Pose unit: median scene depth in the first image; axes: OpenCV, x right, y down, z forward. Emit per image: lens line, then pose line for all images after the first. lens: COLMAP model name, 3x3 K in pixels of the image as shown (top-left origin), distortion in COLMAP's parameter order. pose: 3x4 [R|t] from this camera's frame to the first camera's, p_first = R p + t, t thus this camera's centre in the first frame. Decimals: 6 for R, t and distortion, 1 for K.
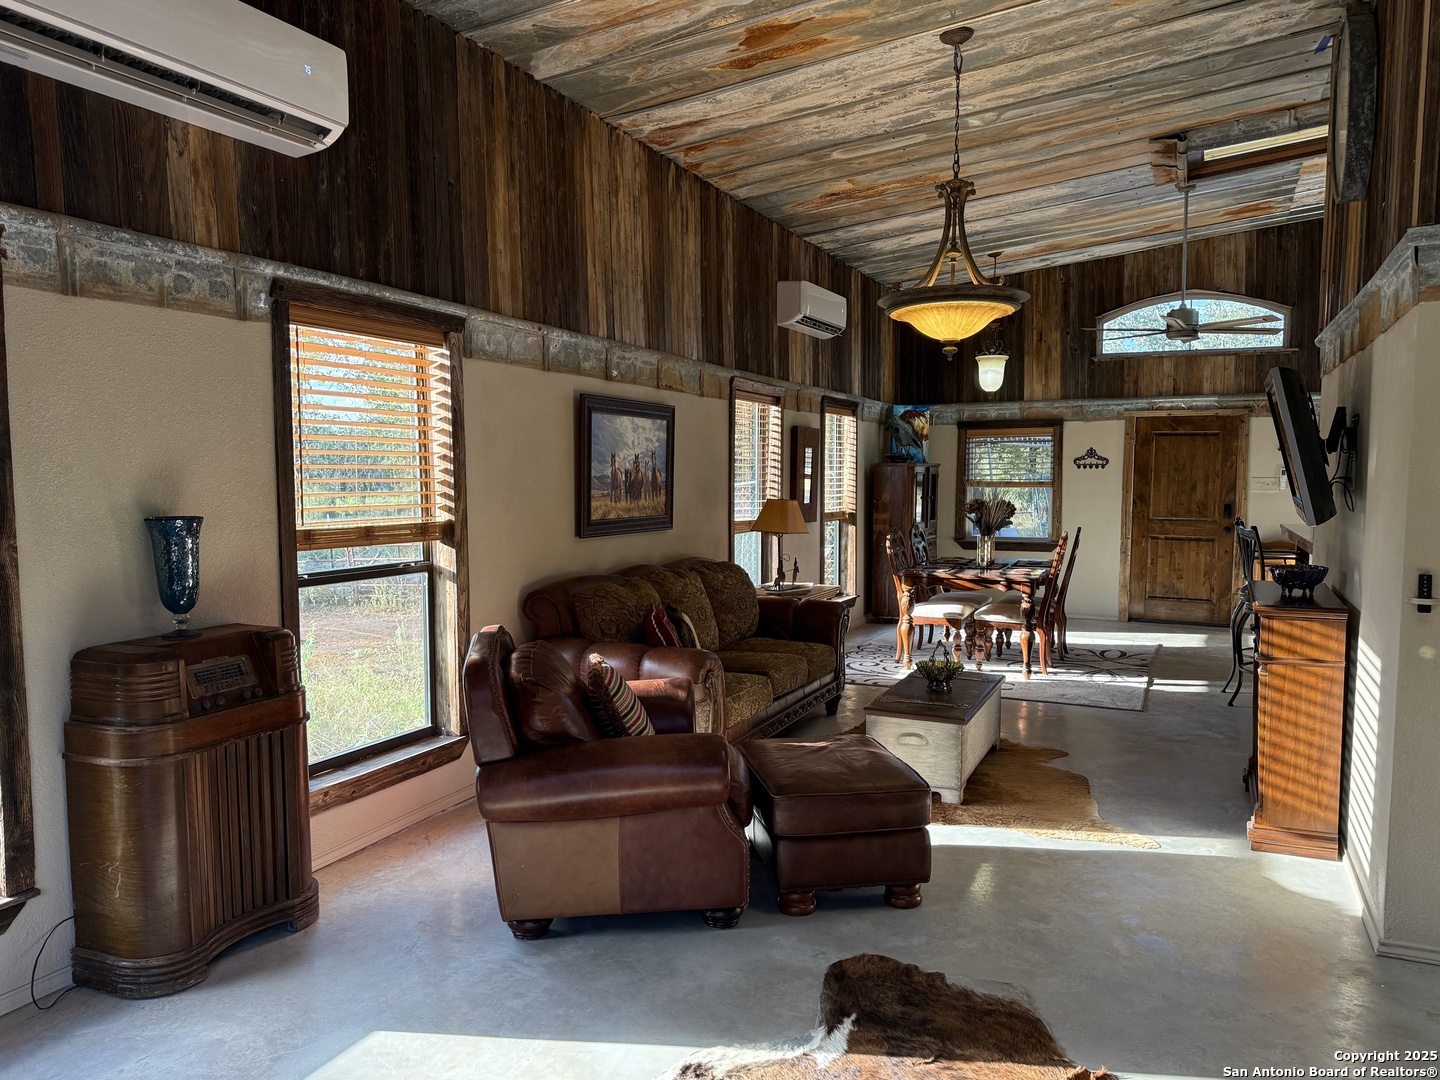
lens RADIAL K [[1081.8, 0, 717.8], [0, 1081.8, 545.3], [0, 0, 1]] dist [-0.001075, -0.013680]
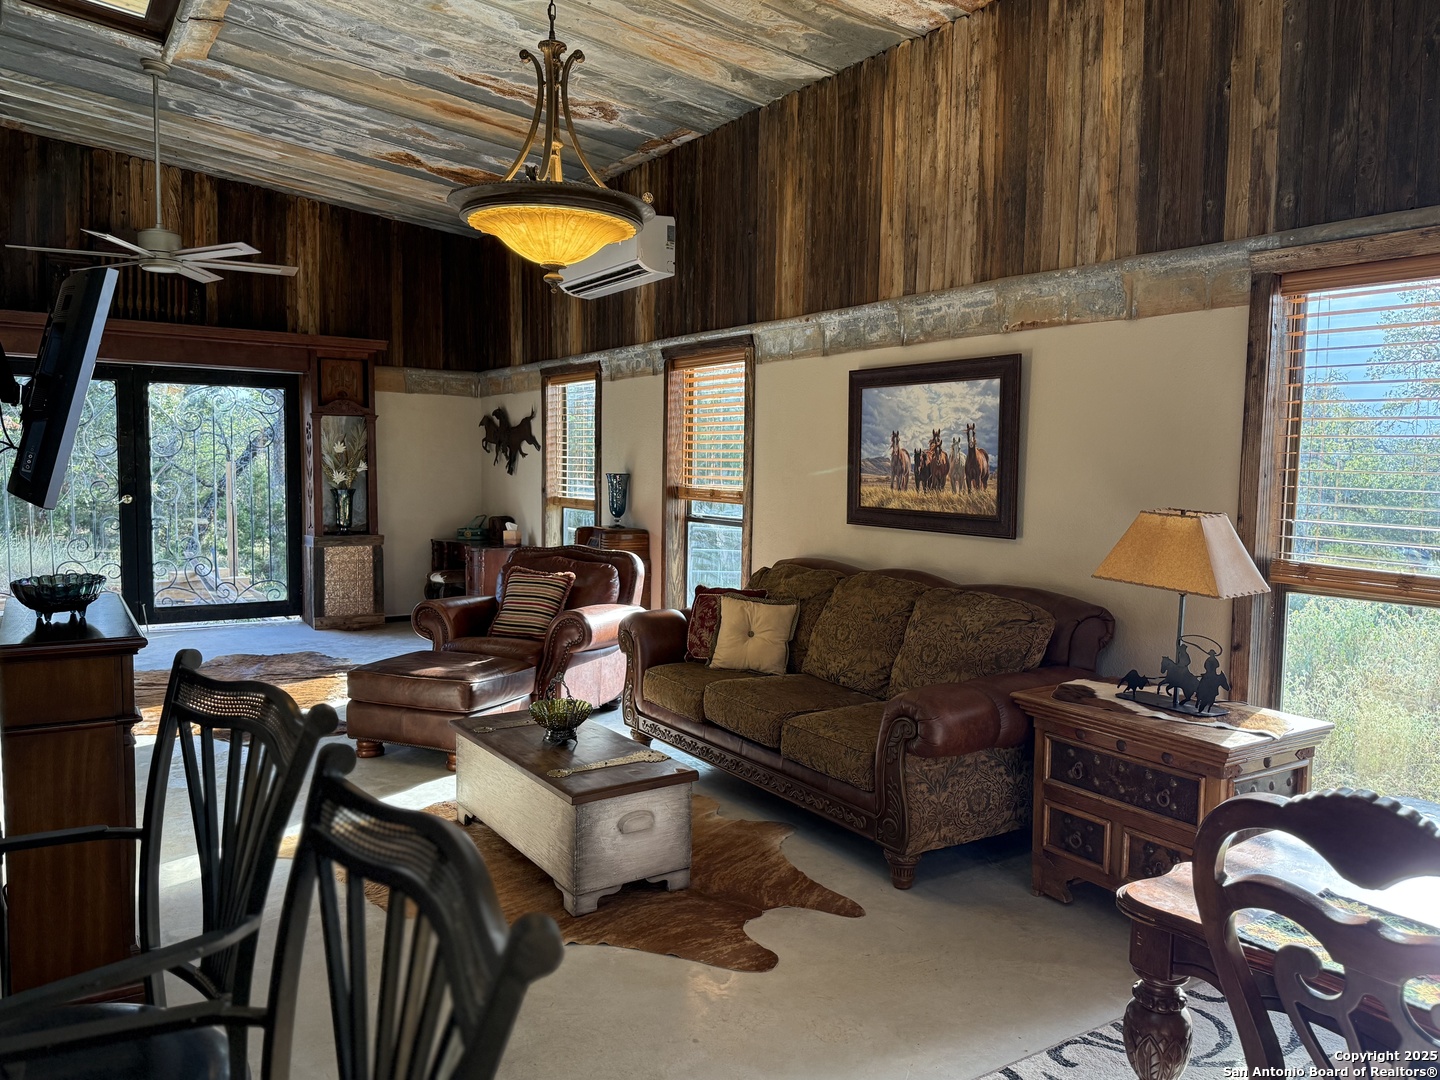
lens RADIAL K [[1081.8, 0, 756.8], [0, 1081.8, 564.2], [0, 0, 1]] dist [-0.001075, -0.013680]
pose [[-0.538559, 0.056017, -0.840724, 0.621274], [-0.082571, 0.989476, 0.118822, -0.067310], [0.838532, 0.133412, -0.528266, 1.248361]]
